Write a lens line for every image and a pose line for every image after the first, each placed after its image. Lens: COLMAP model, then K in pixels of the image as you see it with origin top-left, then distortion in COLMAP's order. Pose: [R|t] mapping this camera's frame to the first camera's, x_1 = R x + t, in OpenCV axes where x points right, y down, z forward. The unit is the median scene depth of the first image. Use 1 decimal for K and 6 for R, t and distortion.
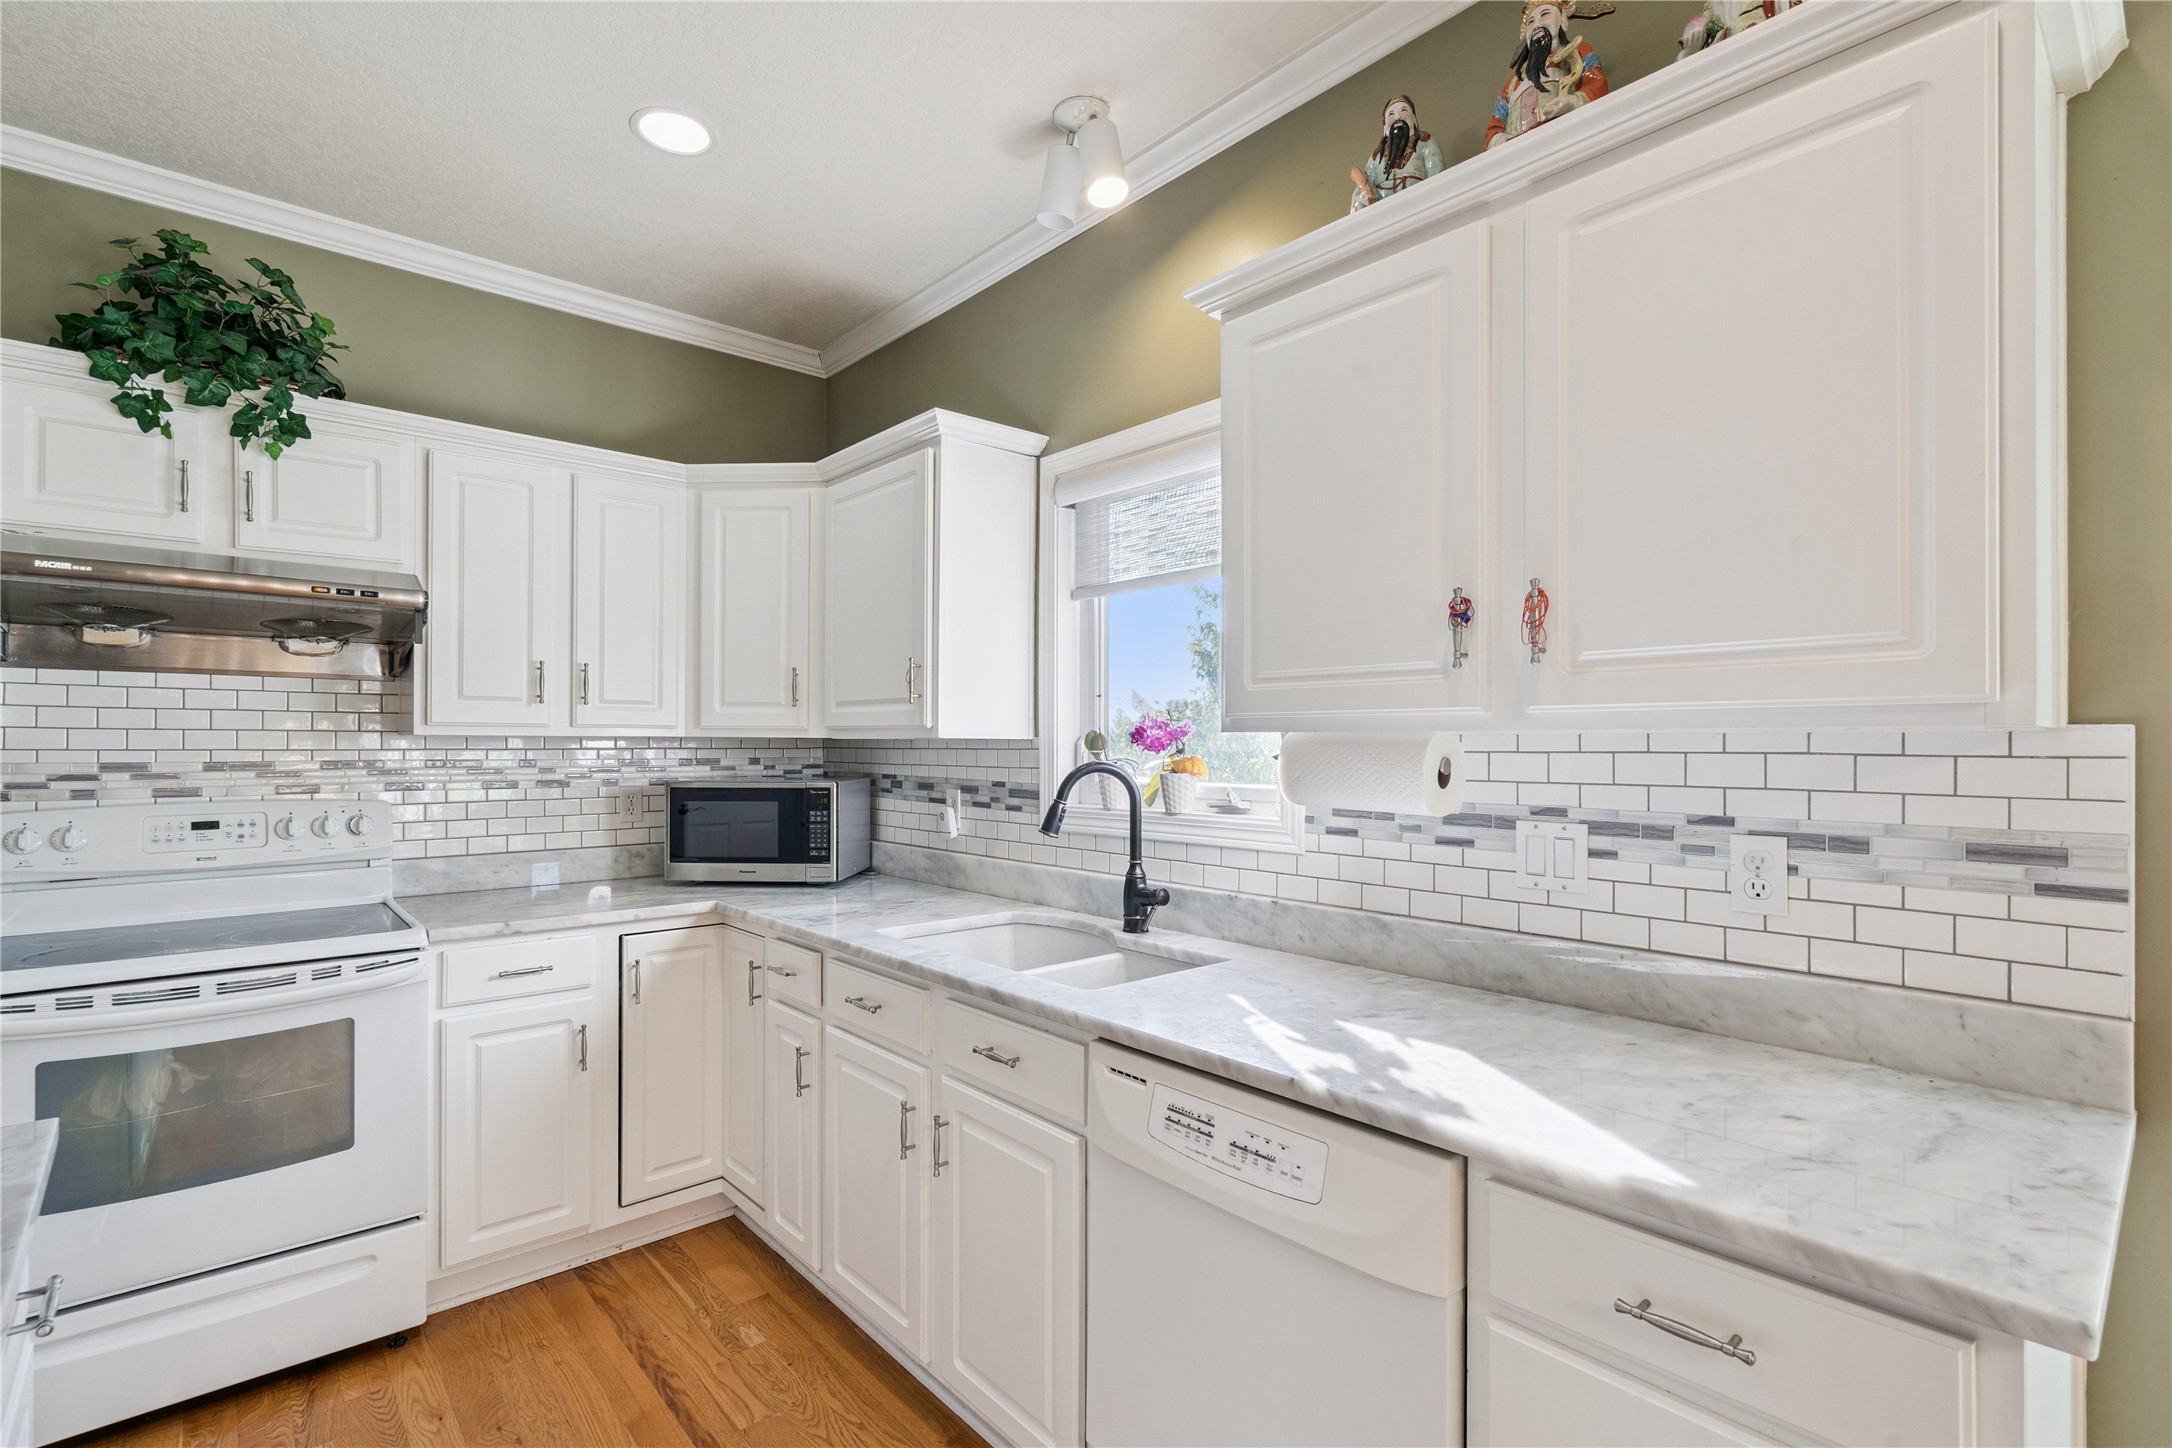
lens RADIAL K [[994.0, 0, 1067.1], [0, 994.0, 740.9], [0, 0, 1]] dist [-0.002256, 0.002125]
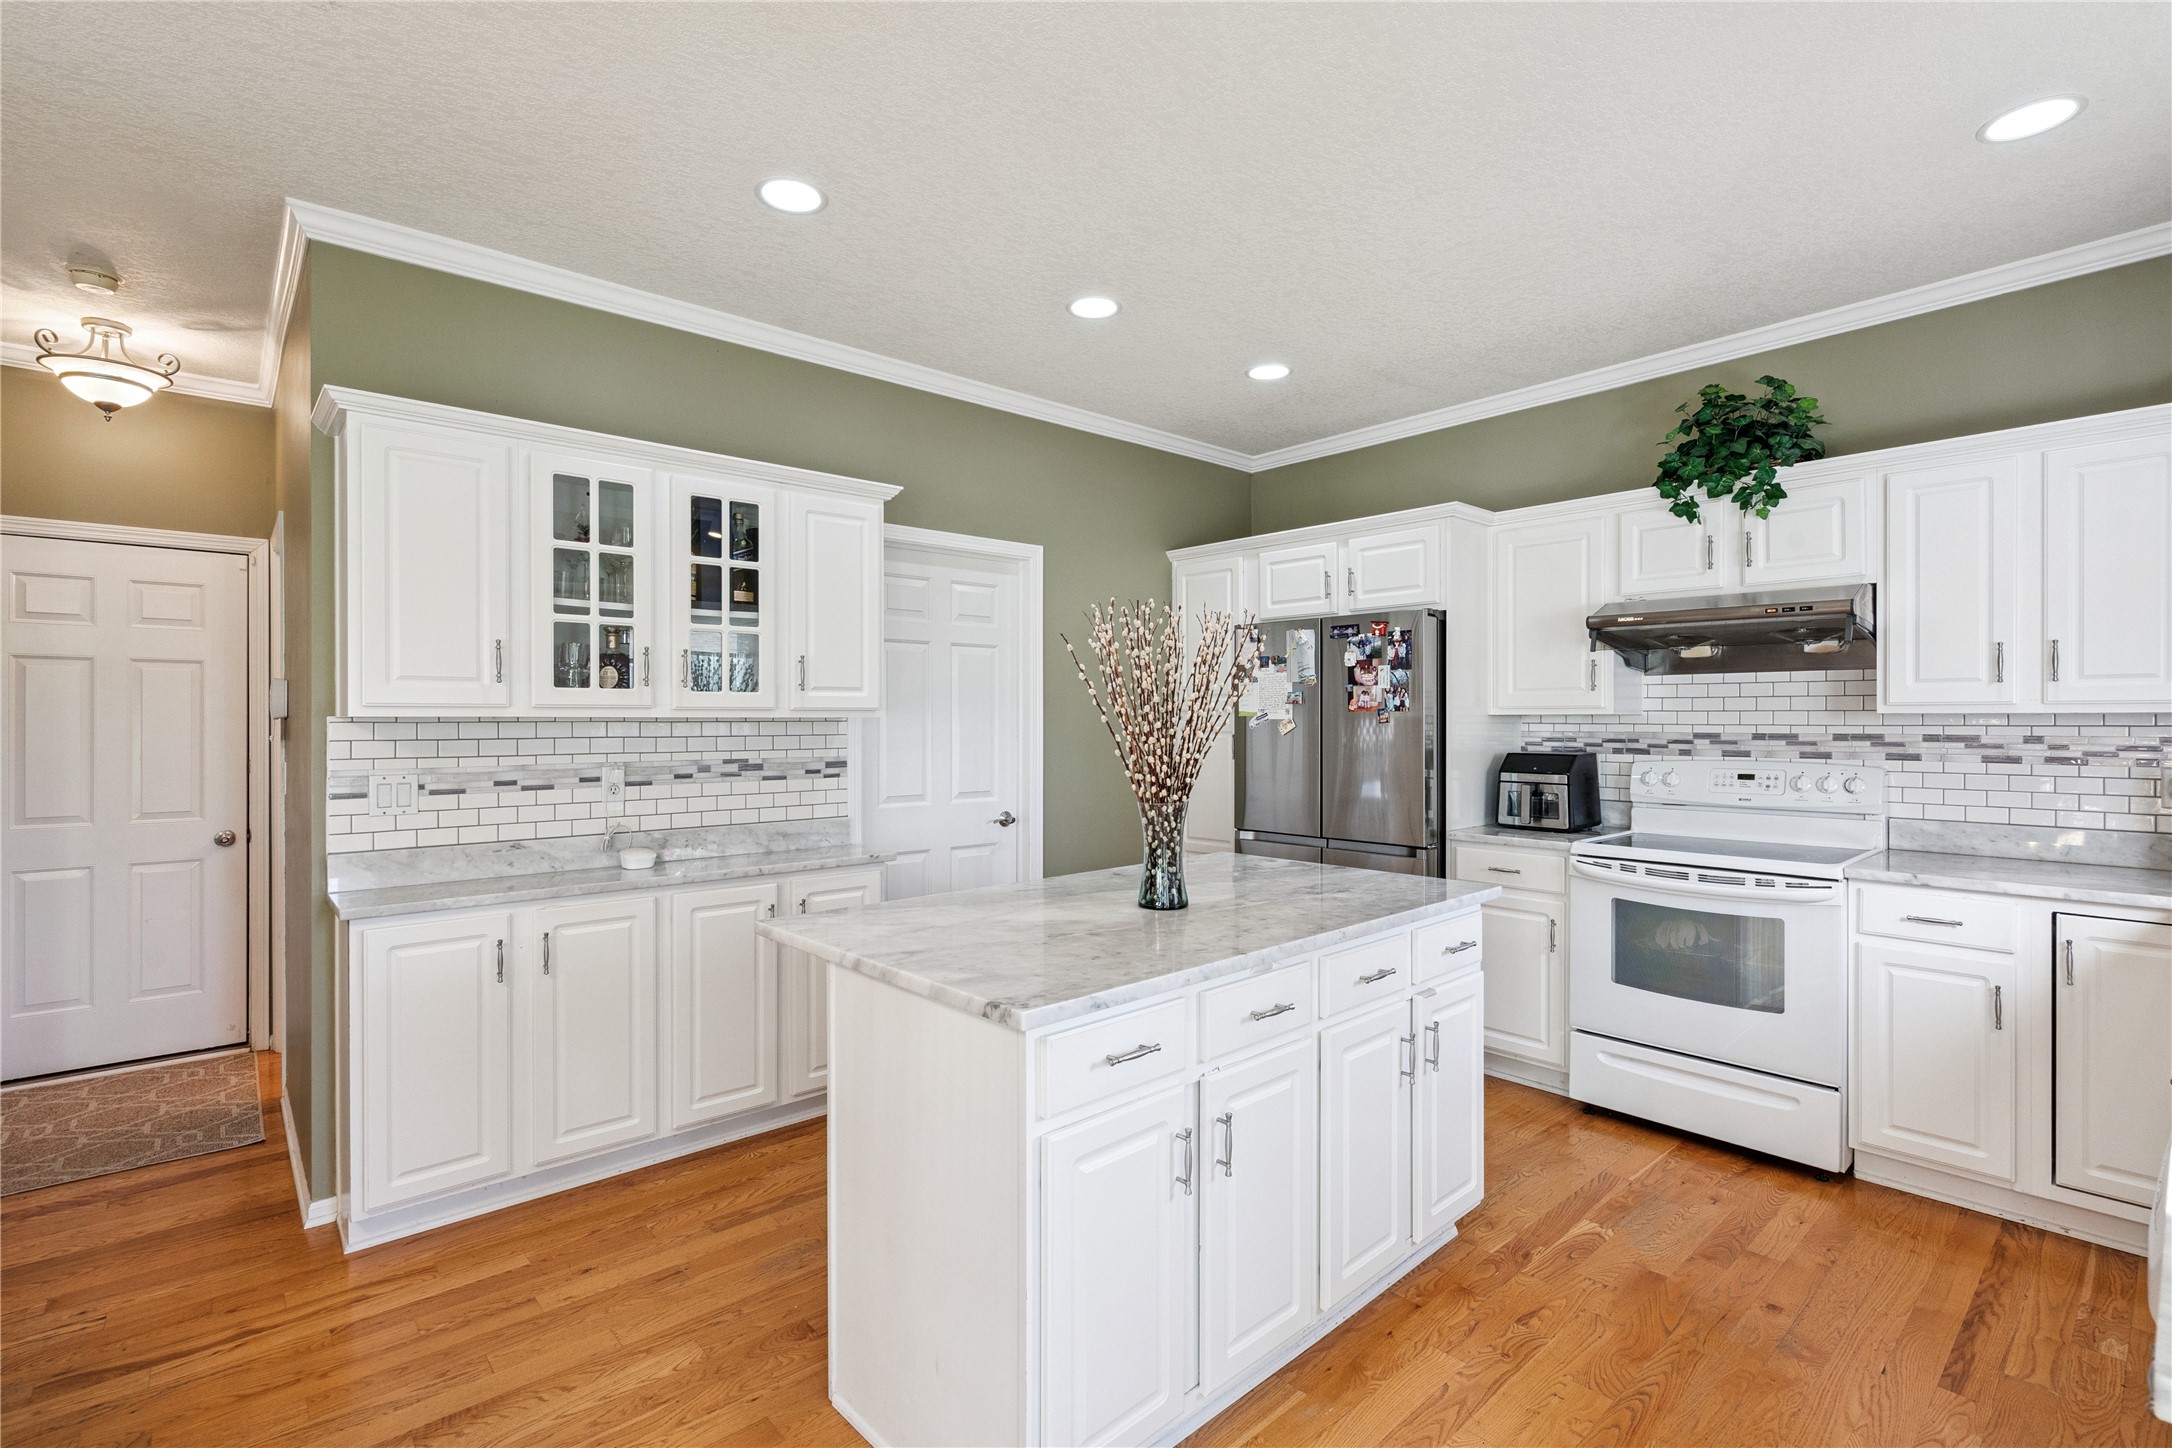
lens RADIAL K [[994.0, 0, 1069.0], [0, 994.0, 715.0], [0, 0, 1]] dist [-0.002256, 0.002125]
pose [[0.002556, -0.006142, -0.999978, 0.603059], [0.001859, 0.999979, -0.006137, 0.002035], [0.999995, -0.001843, 0.002567, 0.007878]]
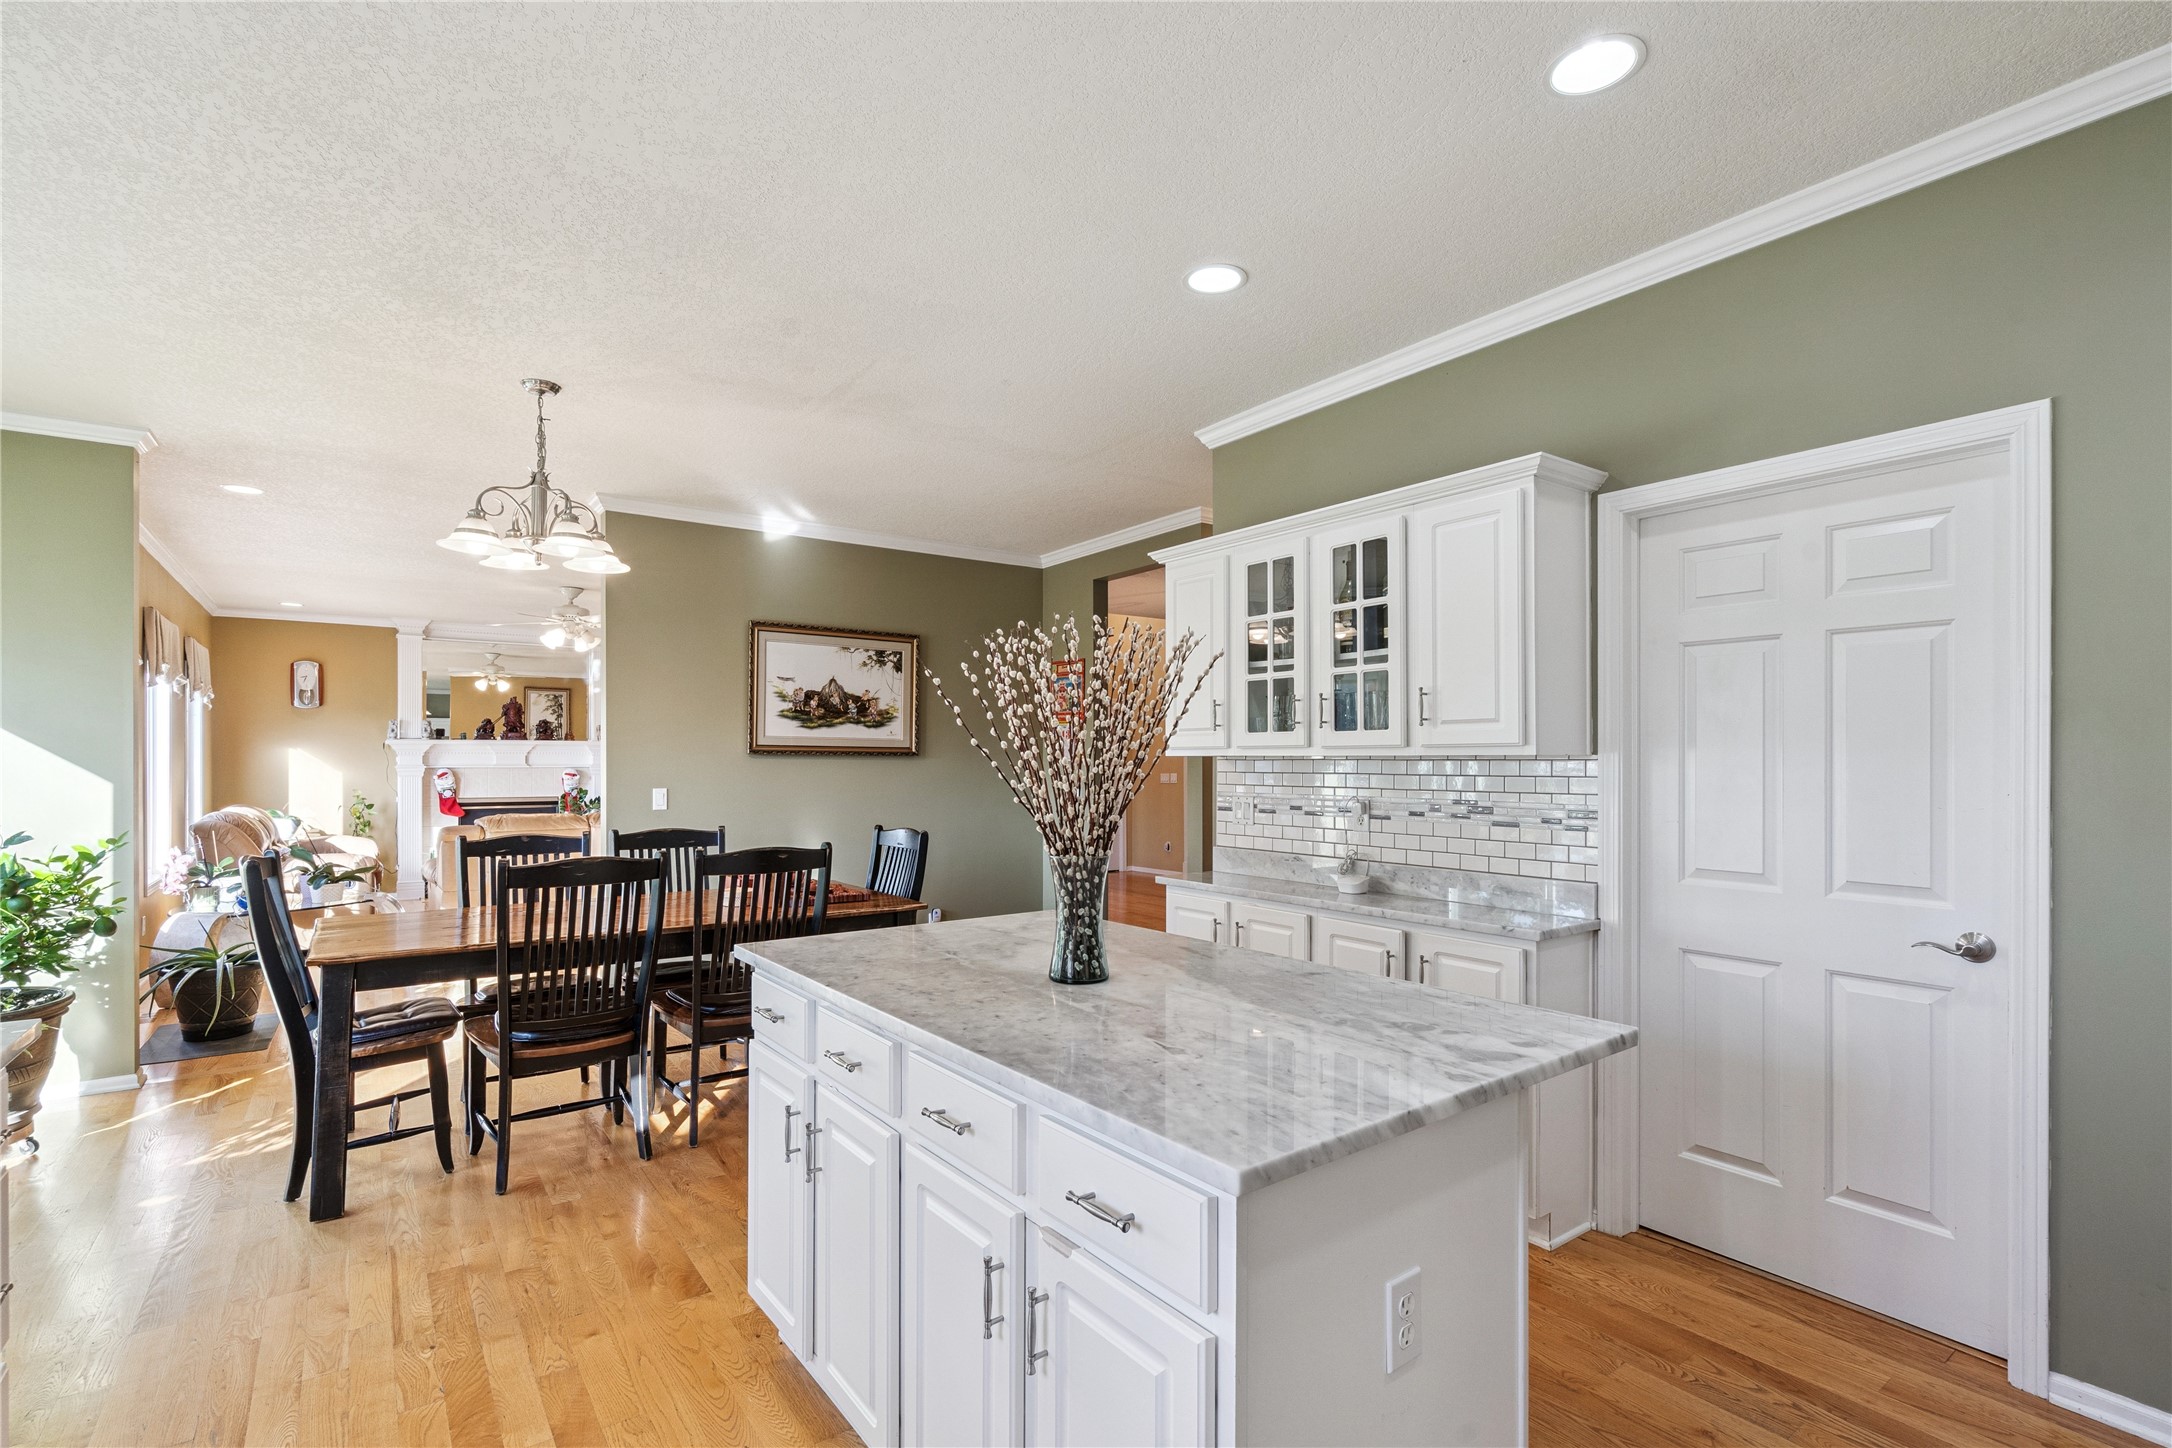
lens RADIAL K [[994.0, 0, 1077.2], [0, 994.0, 752.9], [0, 0, 1]] dist [-0.002256, 0.002125]
pose [[-0.996238, 0.001186, 0.086647, -0.468009], [0.000878, 0.999993, -0.003595, -0.003460], [-0.086651, -0.003506, -0.996233, 0.941364]]
